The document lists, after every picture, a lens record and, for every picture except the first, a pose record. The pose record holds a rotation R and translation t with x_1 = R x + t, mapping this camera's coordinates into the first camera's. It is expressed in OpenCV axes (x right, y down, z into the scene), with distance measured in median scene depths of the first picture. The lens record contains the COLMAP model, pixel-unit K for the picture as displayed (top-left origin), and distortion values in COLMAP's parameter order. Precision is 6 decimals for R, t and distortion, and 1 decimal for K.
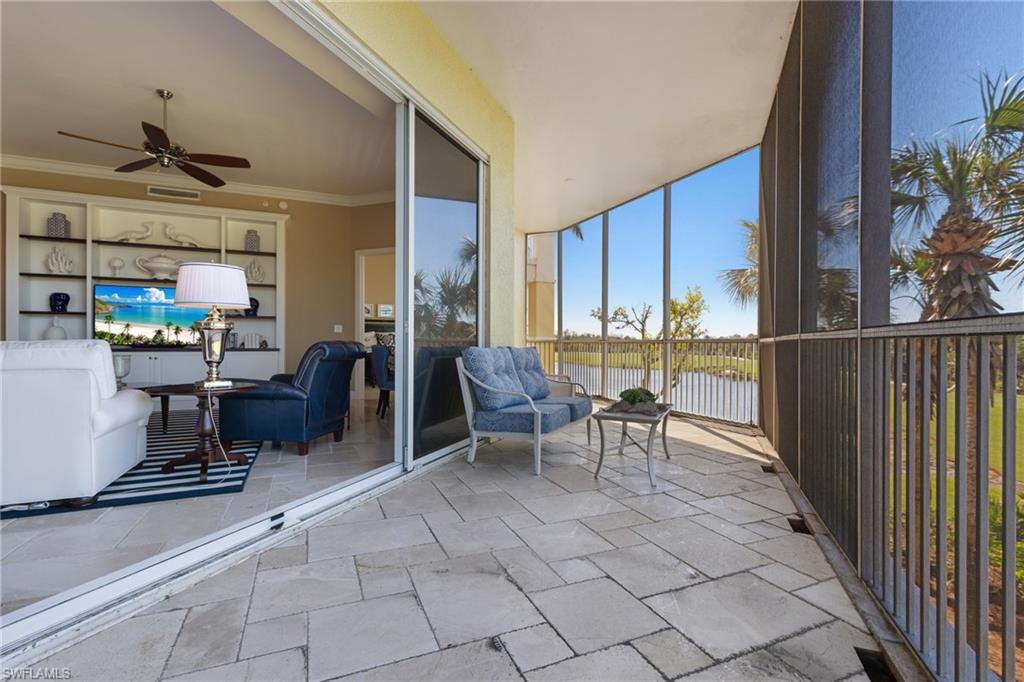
lens RADIAL K [[470.0, 0, 514.1], [0, 470.0, 338.8], [0, 0, 1]] dist [0.007748, -0.001130]
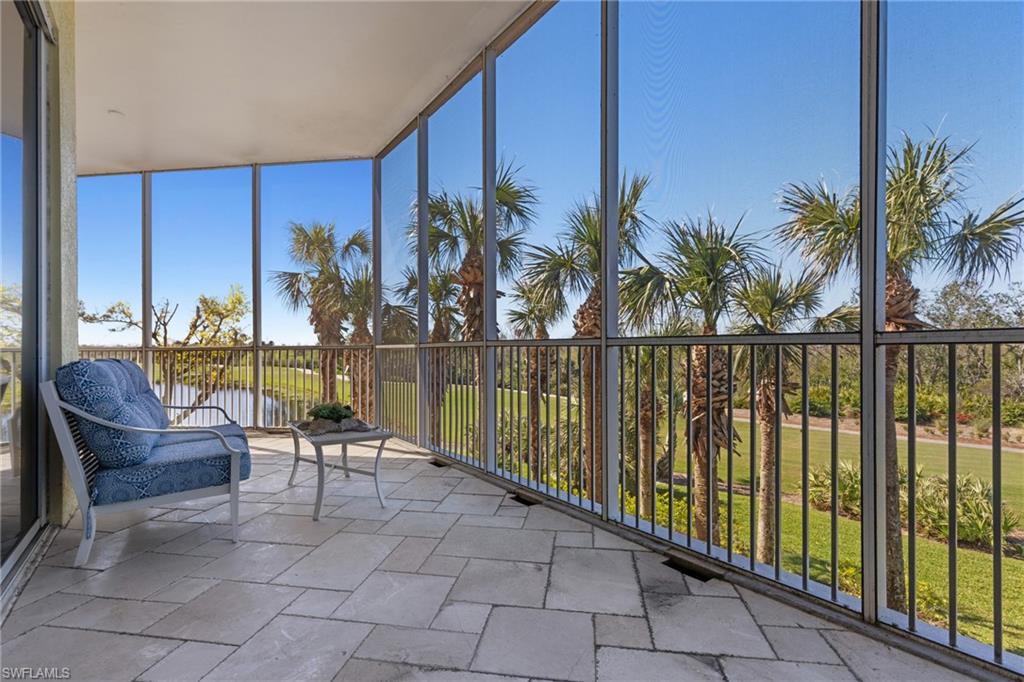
lens RADIAL K [[477.8, 0, 518.2], [0, 477.8, 346.8], [0, 0, 1]] dist [0.005649, -0.000100]
pose [[0.533873, -0.004380, 0.845554, -0.175733], [0.000440, 0.999988, 0.004902, -0.001398], [-0.845565, -0.002245, 0.533868, 0.144843]]
